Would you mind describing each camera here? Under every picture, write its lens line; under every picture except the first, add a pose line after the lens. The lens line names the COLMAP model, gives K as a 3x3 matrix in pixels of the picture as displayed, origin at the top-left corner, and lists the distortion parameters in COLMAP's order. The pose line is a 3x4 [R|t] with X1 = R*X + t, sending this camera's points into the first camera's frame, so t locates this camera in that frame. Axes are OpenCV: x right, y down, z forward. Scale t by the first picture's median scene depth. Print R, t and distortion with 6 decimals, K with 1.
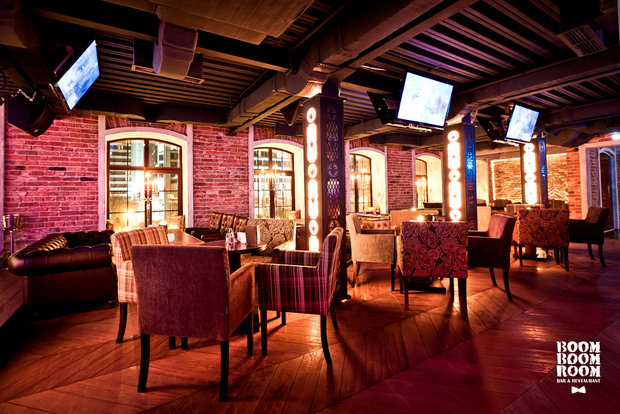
lens RADIAL K [[301.7, 0, 312.5], [0, 301.7, 185.4], [0, 0, 1]] dist [-0.000731, -0.000468]
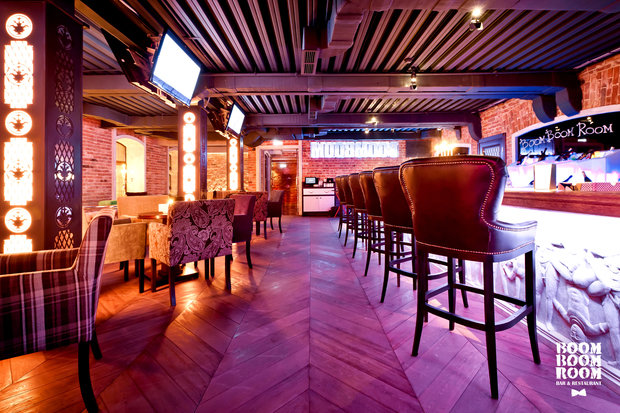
lens RADIAL K [[301.7, 0, 312.5], [0, 301.7, 184.9], [0, 0, 1]] dist [-0.000731, -0.000468]
pose [[0.501082, 0.010059, 0.865341, -0.183725], [-0.010231, 0.999931, -0.005699, 0.057823], [-0.865339, -0.005997, 0.501151, 0.187977]]
